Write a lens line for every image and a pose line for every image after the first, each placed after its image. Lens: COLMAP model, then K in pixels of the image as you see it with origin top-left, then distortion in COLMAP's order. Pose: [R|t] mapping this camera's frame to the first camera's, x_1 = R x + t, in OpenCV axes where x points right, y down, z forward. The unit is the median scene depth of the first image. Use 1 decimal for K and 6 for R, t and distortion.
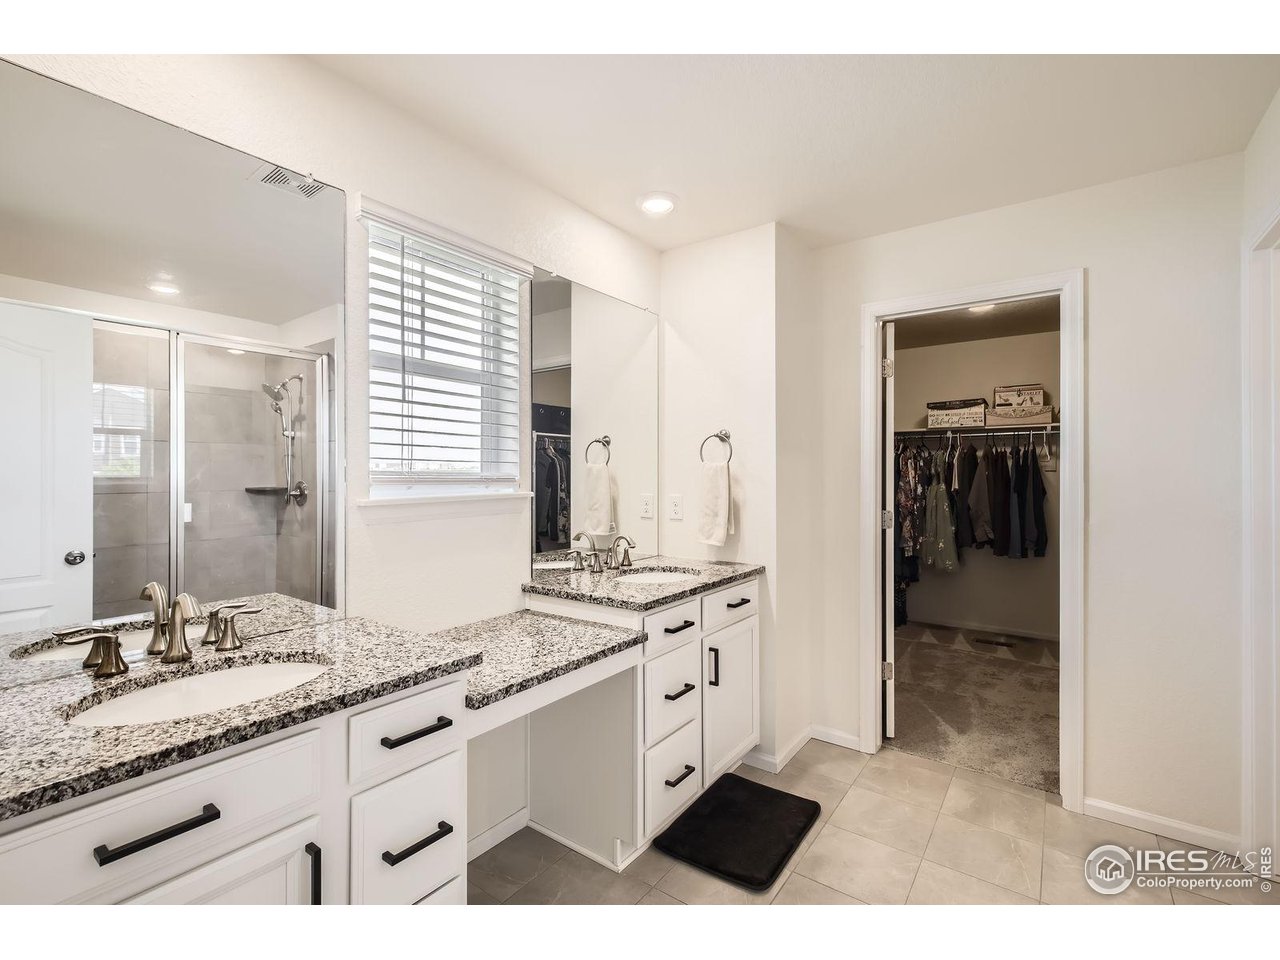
lens RADIAL K [[575.1, 0, 644.7], [0, 575.1, 478.2], [0, 0, 1]] dist [-0.000143, -0.001184]
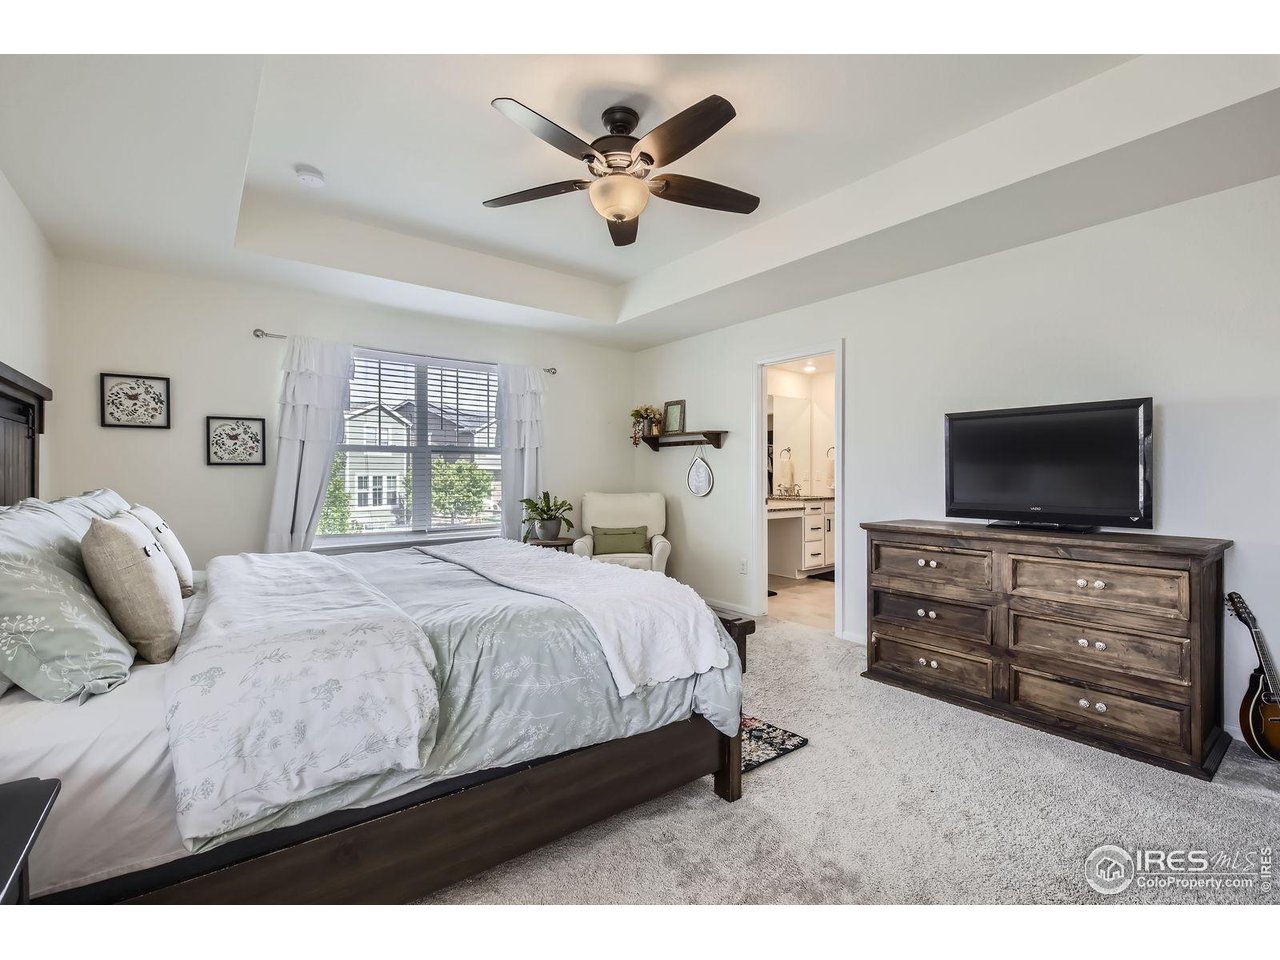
lens RADIAL K [[575.1, 0, 639.2], [0, 575.1, 478.7], [0, 0, 1]] dist [-0.000143, -0.001184]
pose [[0.959390, 0.000797, -0.282082, 0.017631], [-0.000524, 0.999999, 0.001045, 0.080129], [0.282083, -0.000855, 0.959390, -2.139931]]
